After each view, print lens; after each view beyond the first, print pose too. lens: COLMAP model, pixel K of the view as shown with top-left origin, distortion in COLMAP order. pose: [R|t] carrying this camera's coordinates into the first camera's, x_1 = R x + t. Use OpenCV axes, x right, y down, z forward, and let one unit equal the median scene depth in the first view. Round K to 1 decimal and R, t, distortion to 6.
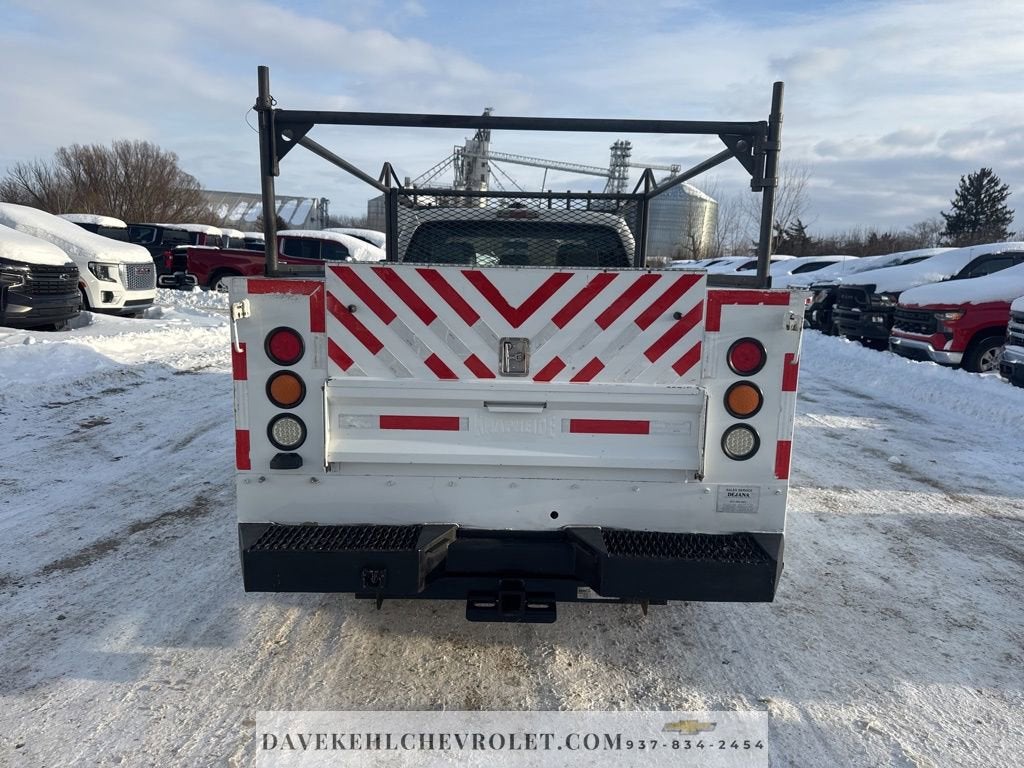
lens RADIAL K [[705.7, 0, 514.1], [0, 705.7, 383.0], [0, 0, 1]] dist [0.039999, -0.053748]
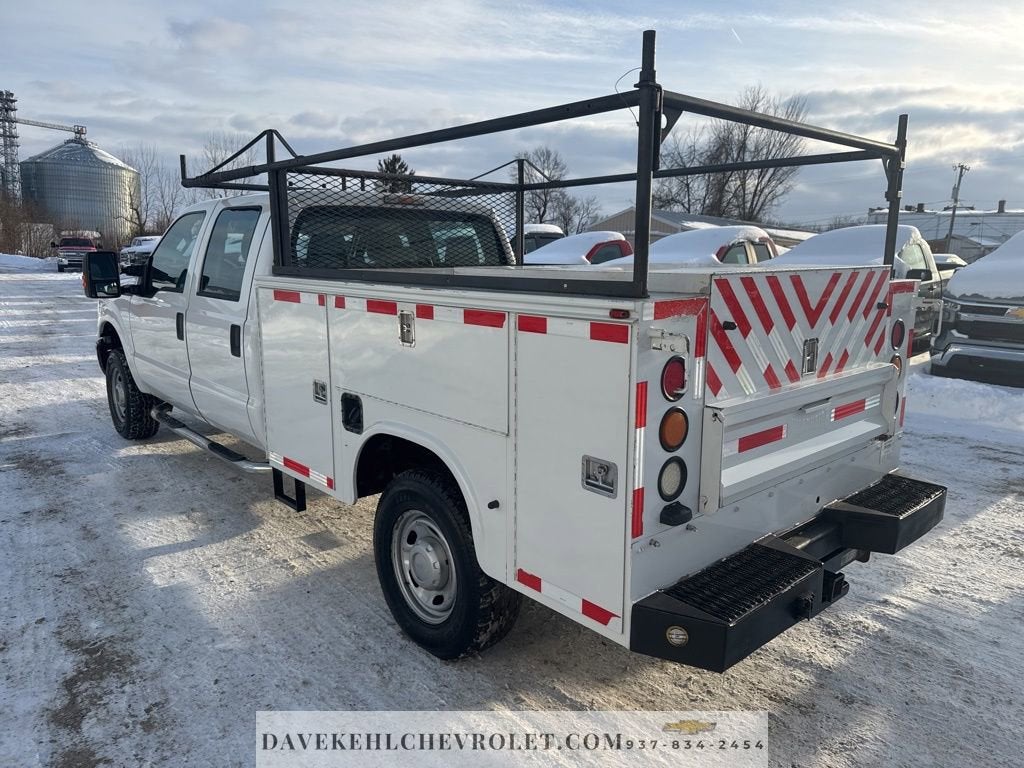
lens RADIAL K [[710.8, 0, 518.9], [0, 710.8, 383.6], [0, 0, 1]] dist [0.005476, -0.008480]
pose [[0.749133, -0.143230, 0.646749, -0.680337], [0.121202, 0.989499, 0.078746, -0.090519], [-0.651237, 0.019396, 0.758627, 0.331607]]
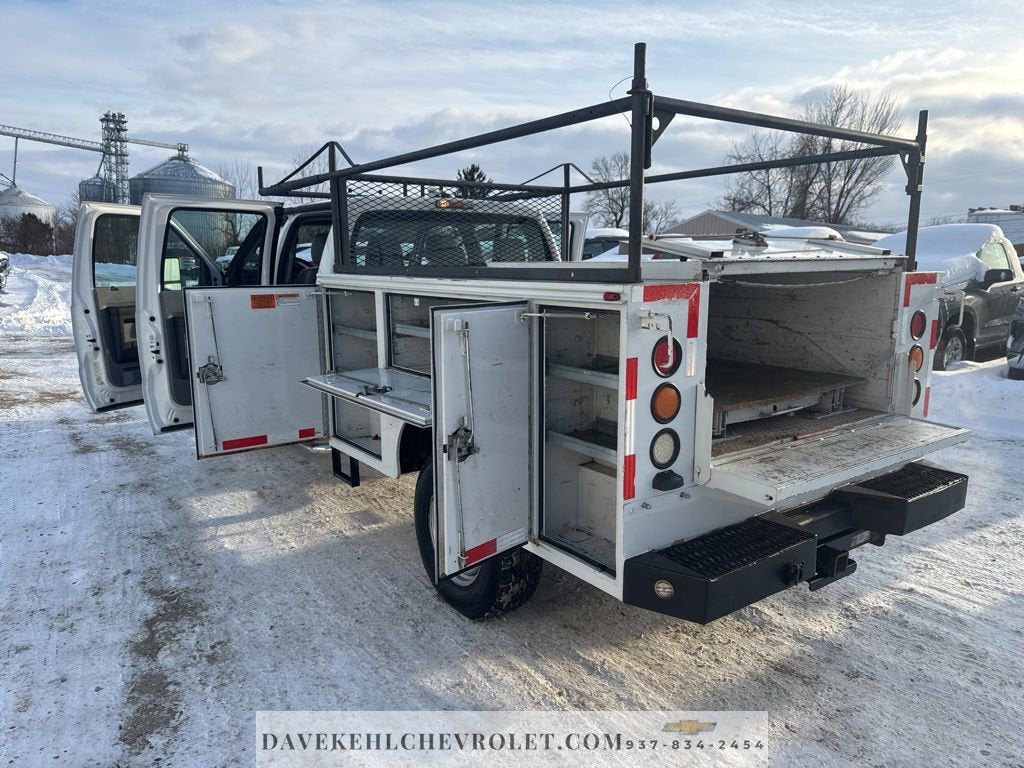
lens RADIAL K [[705.7, 0, 514.1], [0, 705.7, 383.0], [0, 0, 1]] dist [0.039999, -0.053748]
pose [[0.818195, -0.128445, 0.560409, -0.680681], [0.117285, 0.991517, 0.056019, -0.062327], [-0.562850, 0.019893, 0.826319, 0.242681]]
